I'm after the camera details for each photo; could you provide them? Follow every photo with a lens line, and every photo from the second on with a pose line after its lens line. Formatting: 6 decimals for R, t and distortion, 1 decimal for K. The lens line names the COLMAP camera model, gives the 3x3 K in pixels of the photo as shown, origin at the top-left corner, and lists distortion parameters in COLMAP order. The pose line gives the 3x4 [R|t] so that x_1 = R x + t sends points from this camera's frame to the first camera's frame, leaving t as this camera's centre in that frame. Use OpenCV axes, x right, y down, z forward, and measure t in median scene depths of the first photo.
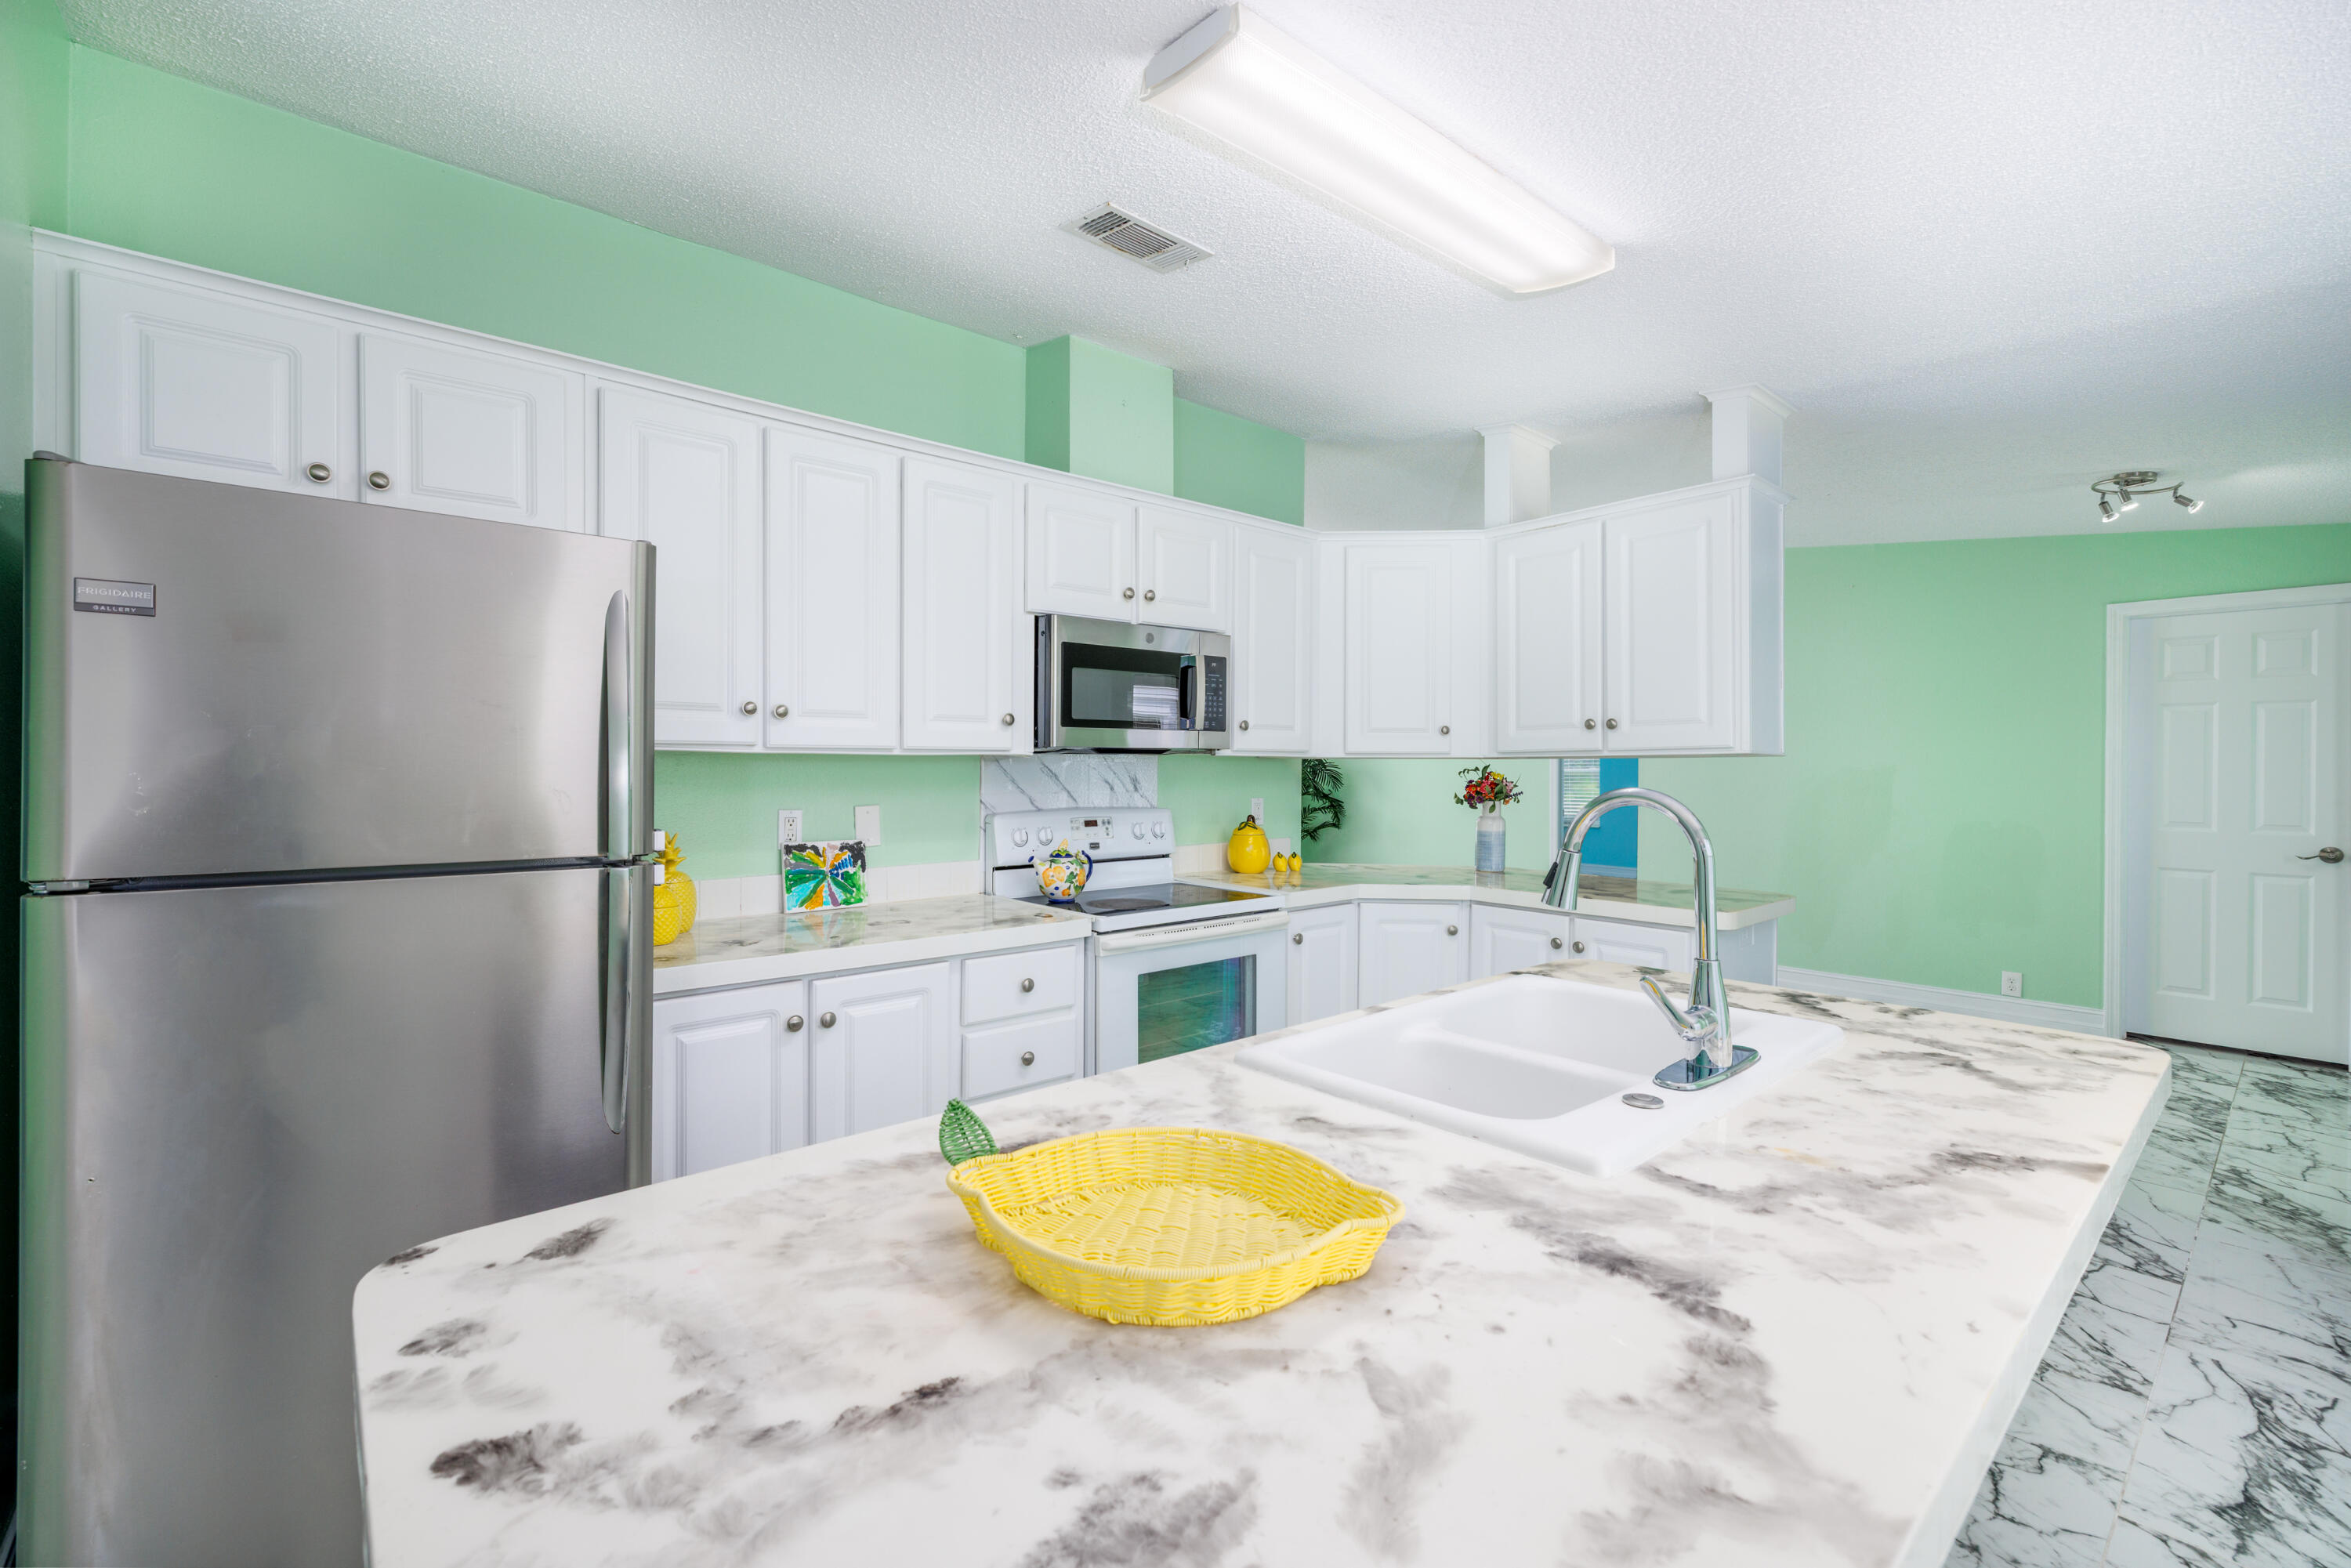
lens RADIAL K [[1001.9, 0, 1155.5], [0, 1001.9, 769.5], [0, 0, 1]] dist [0.000604, 0.000197]
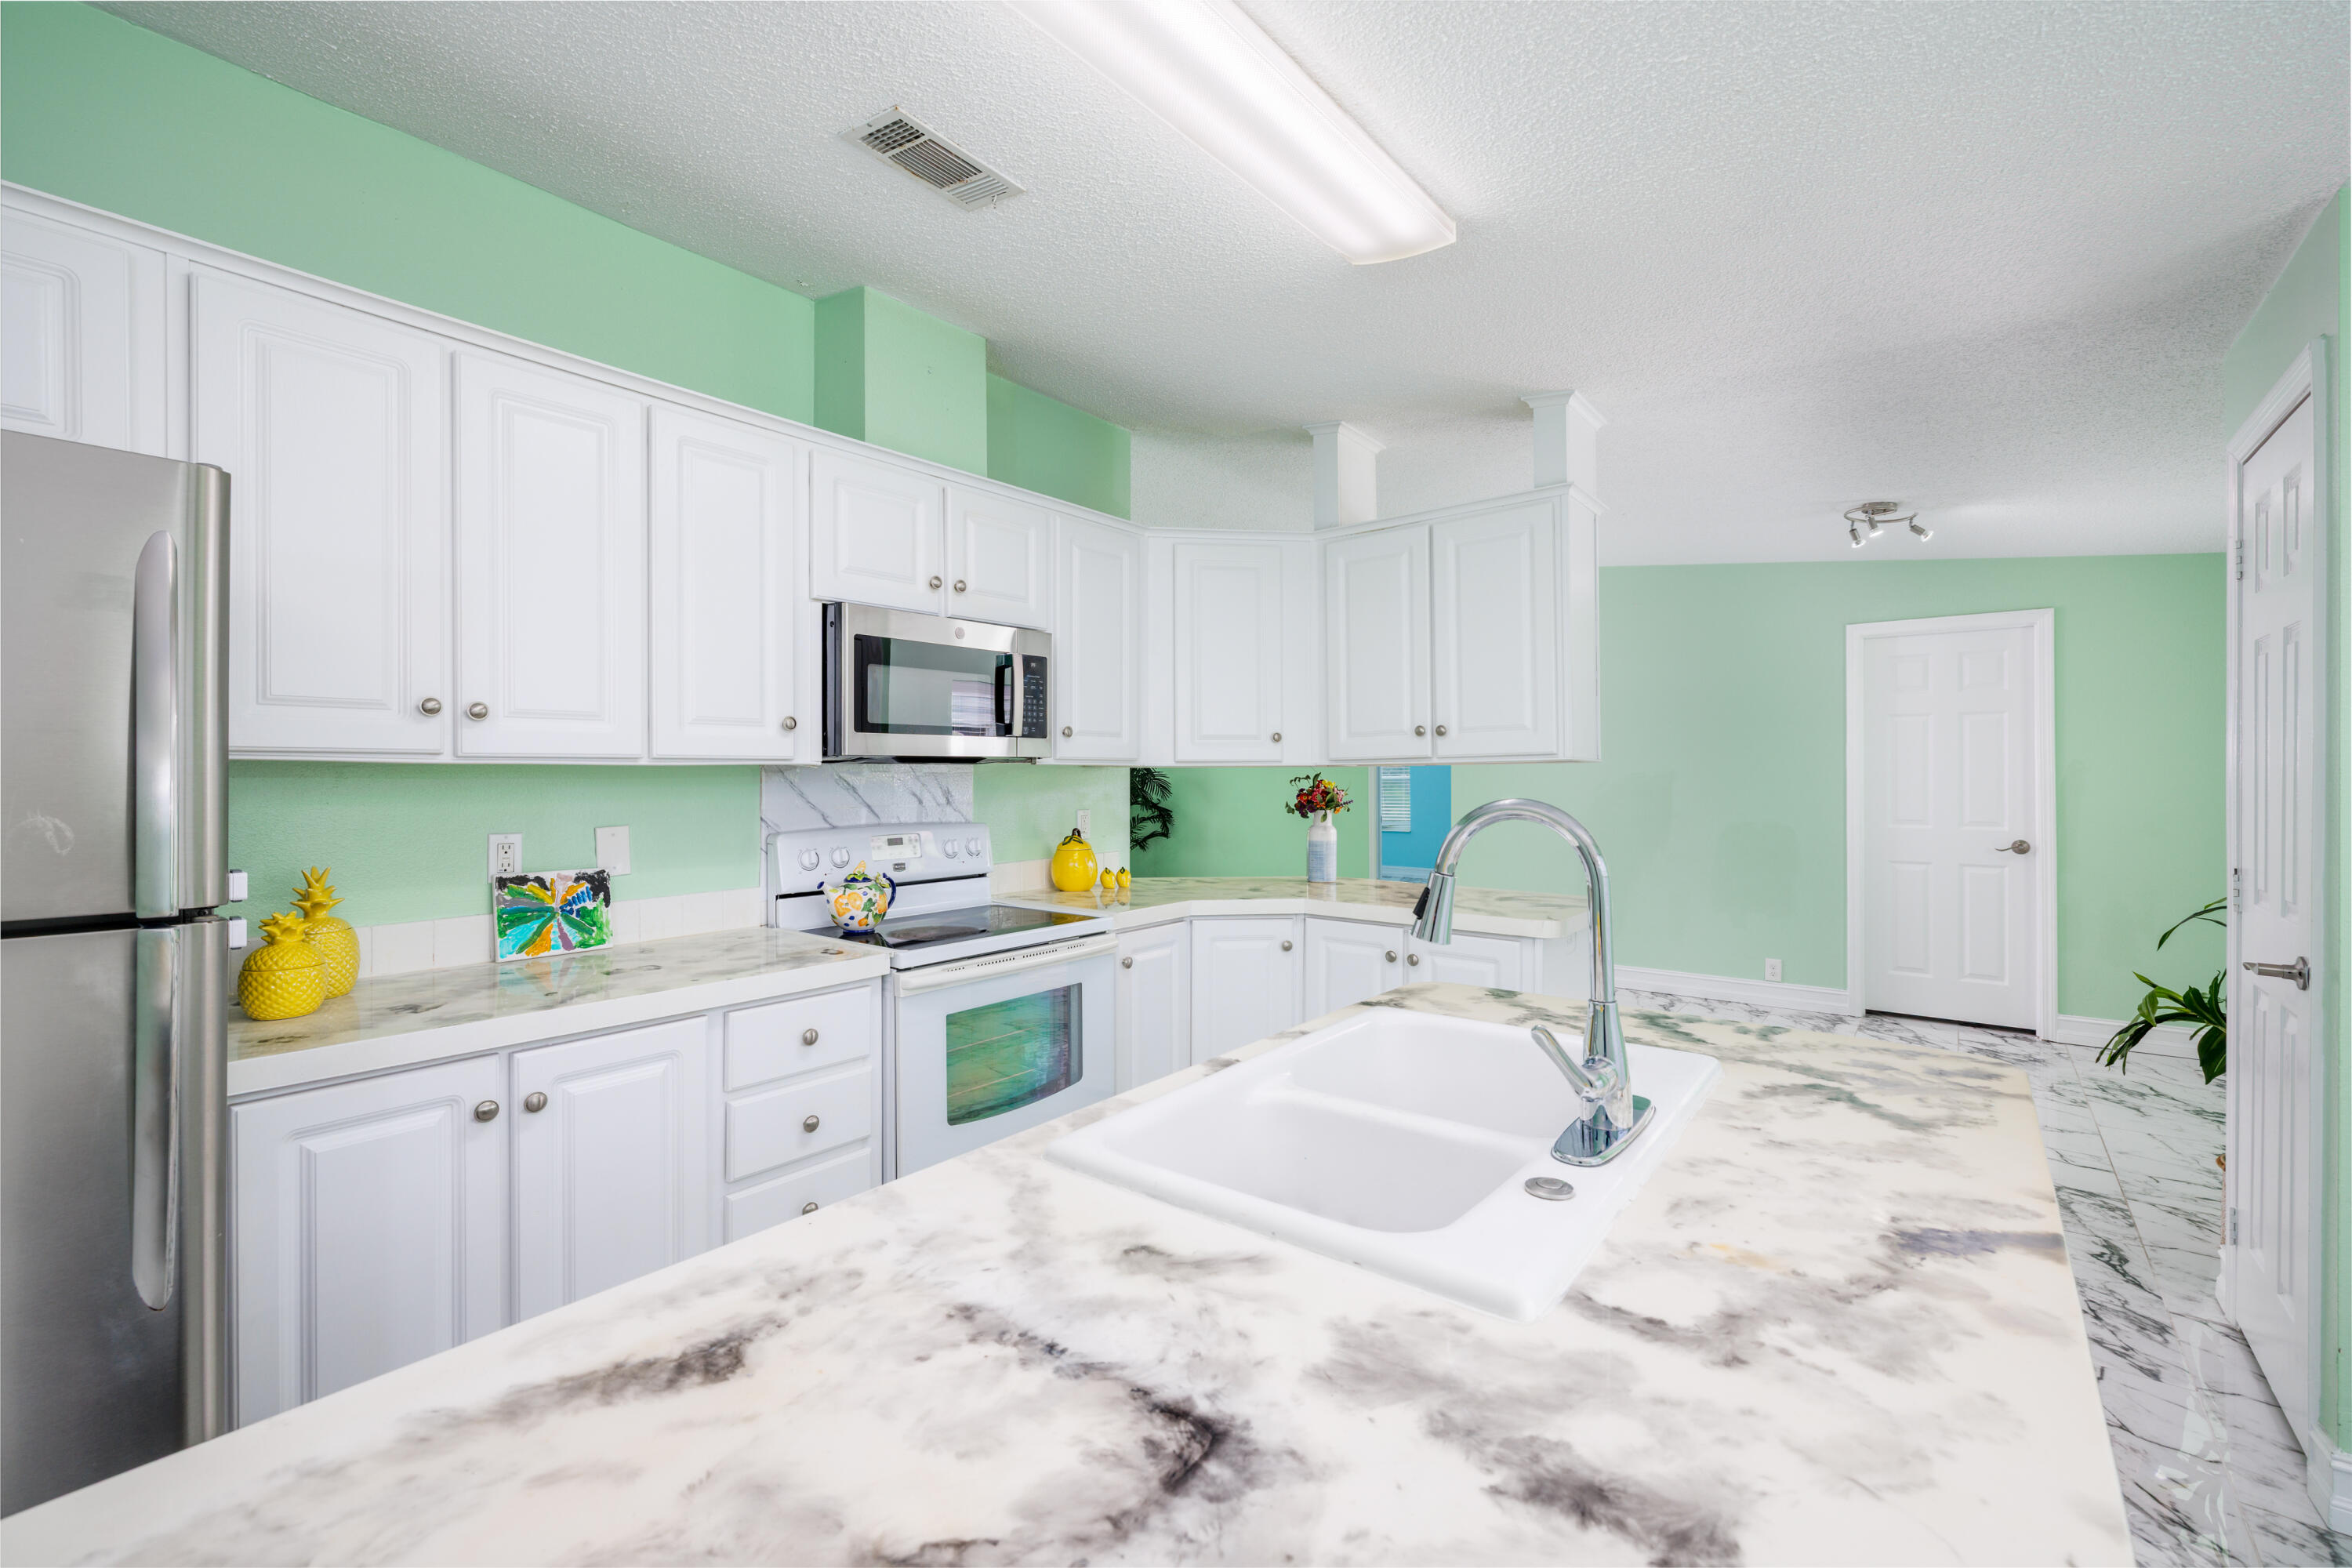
lens RADIAL K [[982.6, 0, 1174.7], [0, 982.6, 796.1], [0, 0, 1]] dist [-0.000697, 0.000255]
pose [[0.982113, -0.010708, 0.187989, 0.019386], [0.007433, 0.999808, 0.018118, -0.000566], [-0.188147, -0.016397, 0.982004, 0.122544]]
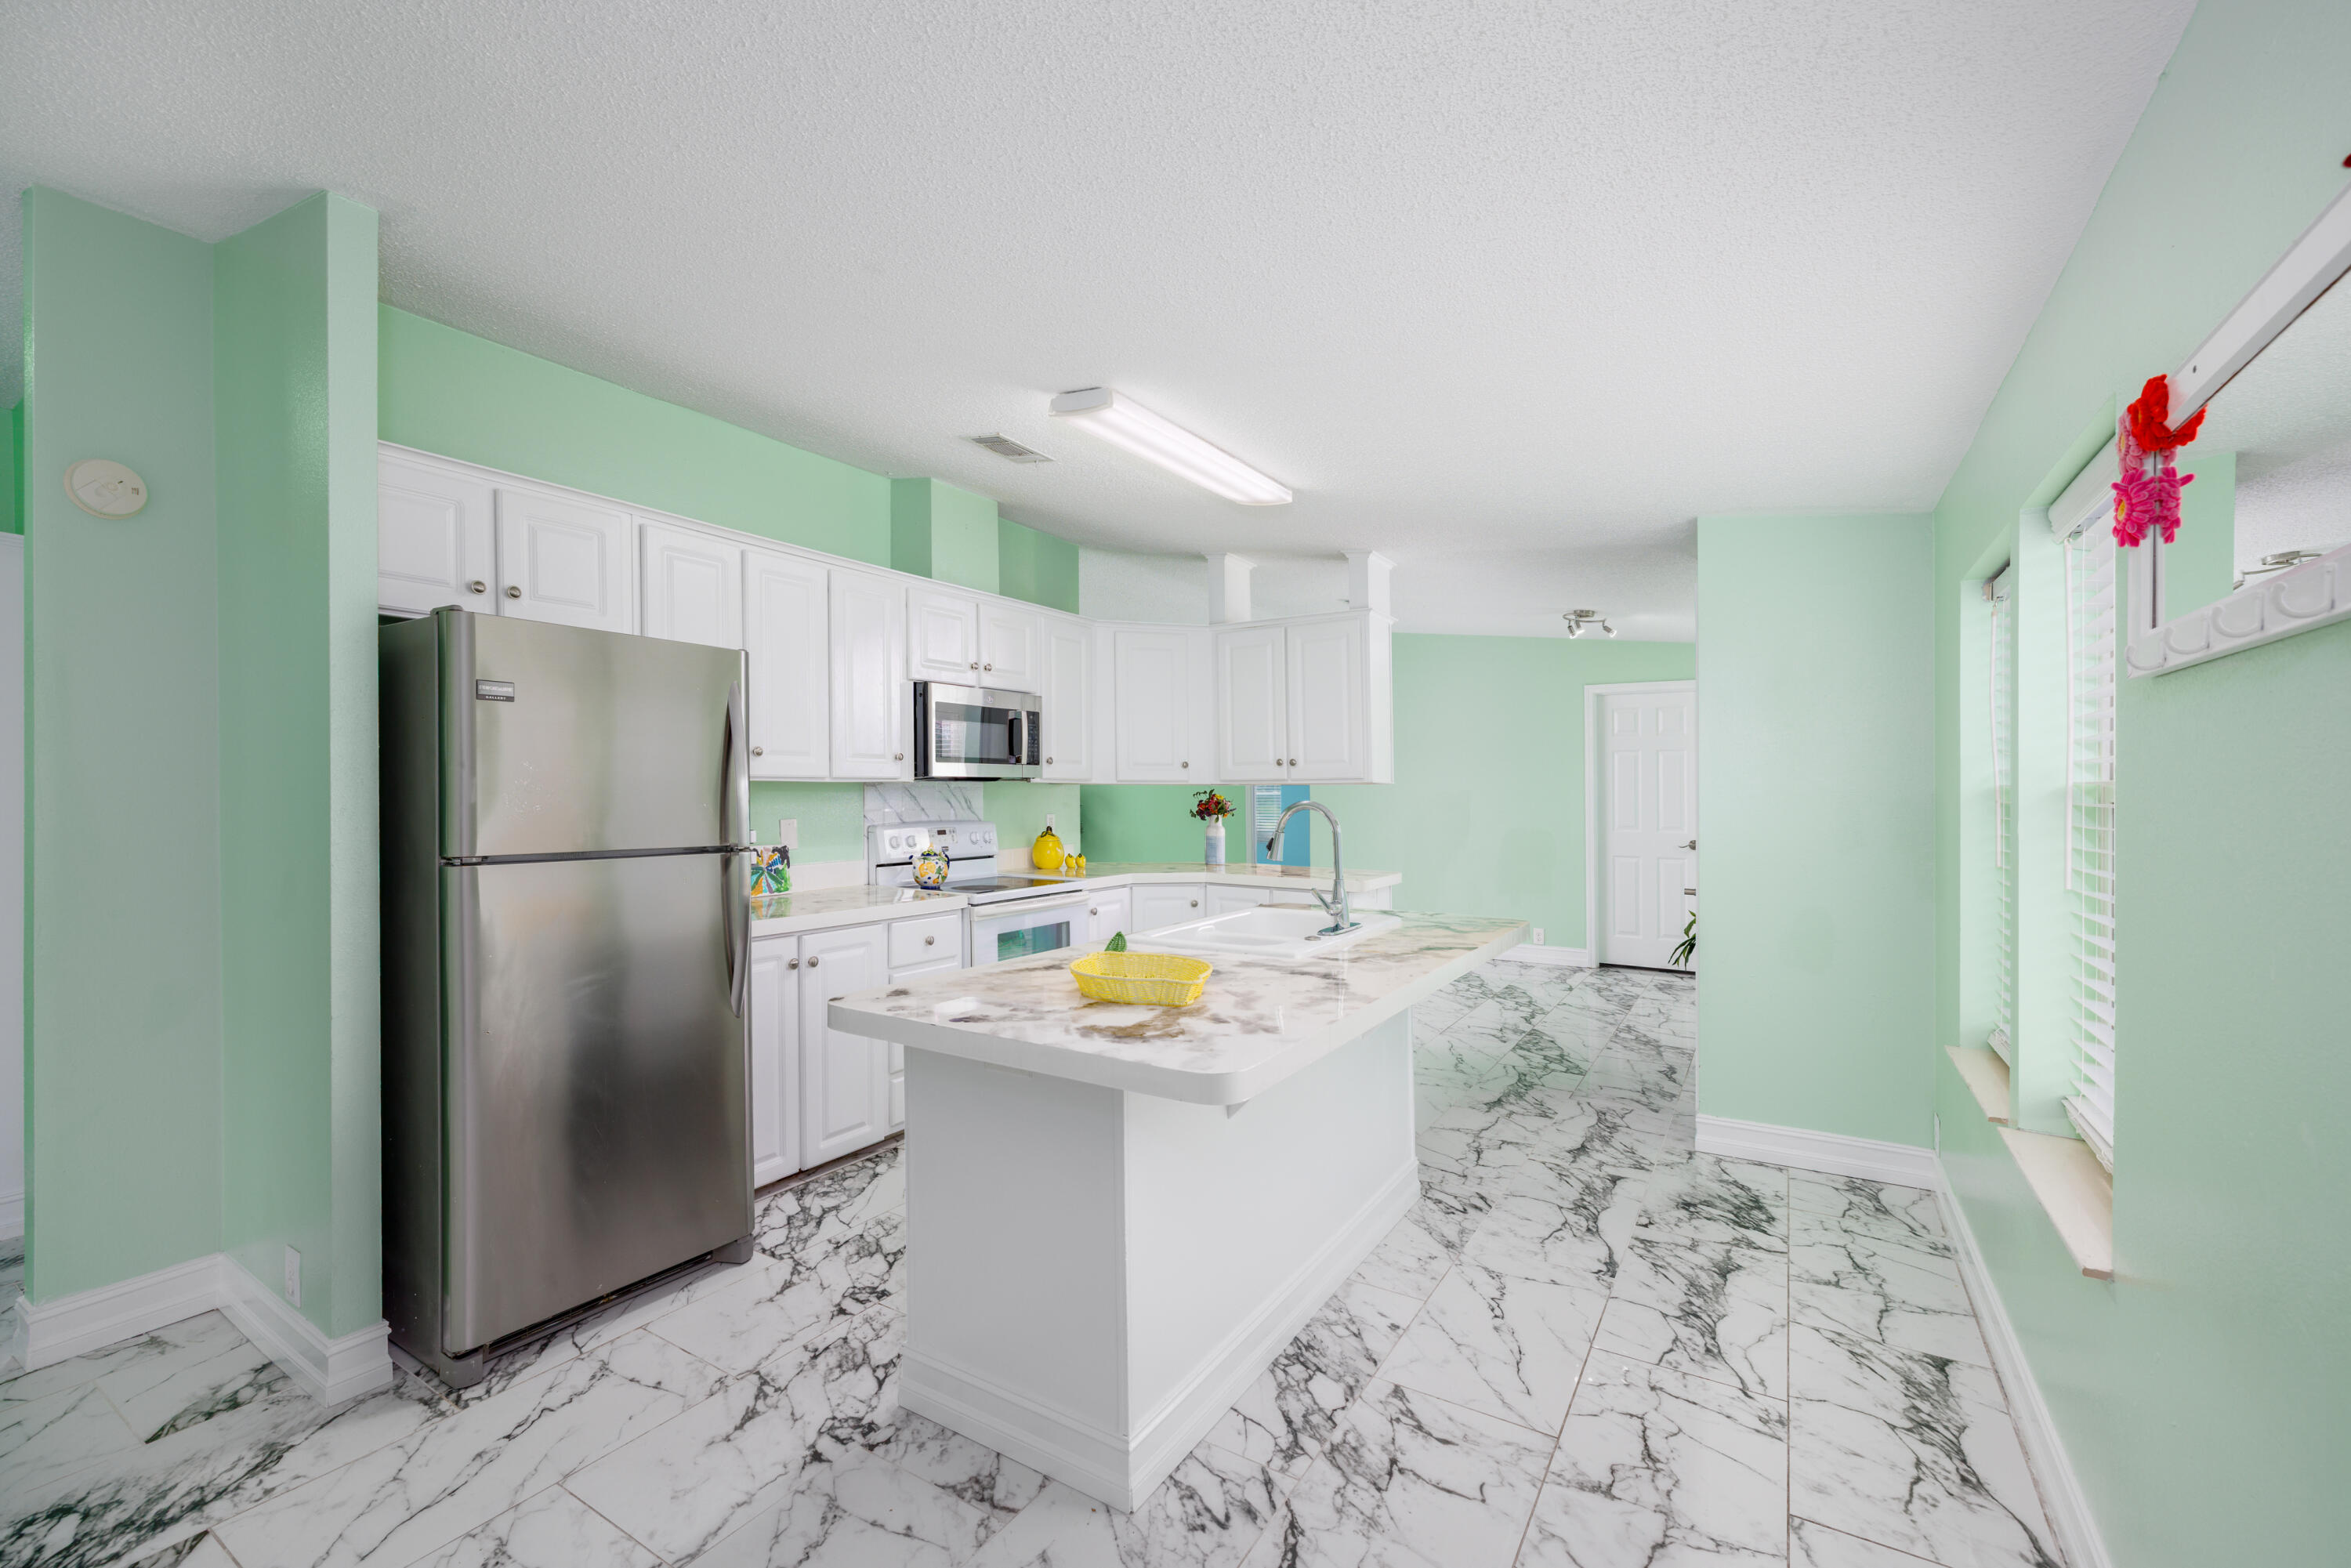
lens RADIAL K [[978.4, 0, 1148.9], [0, 978.4, 696.2], [0, 0, 1]] dist [-0.000043, 0.000044]
pose [[0.959164, 0.028025, 0.281460, -0.216658], [-0.000202, 0.995147, -0.098397, 0.000777], [-0.282851, 0.094322, 0.954515, -0.452752]]
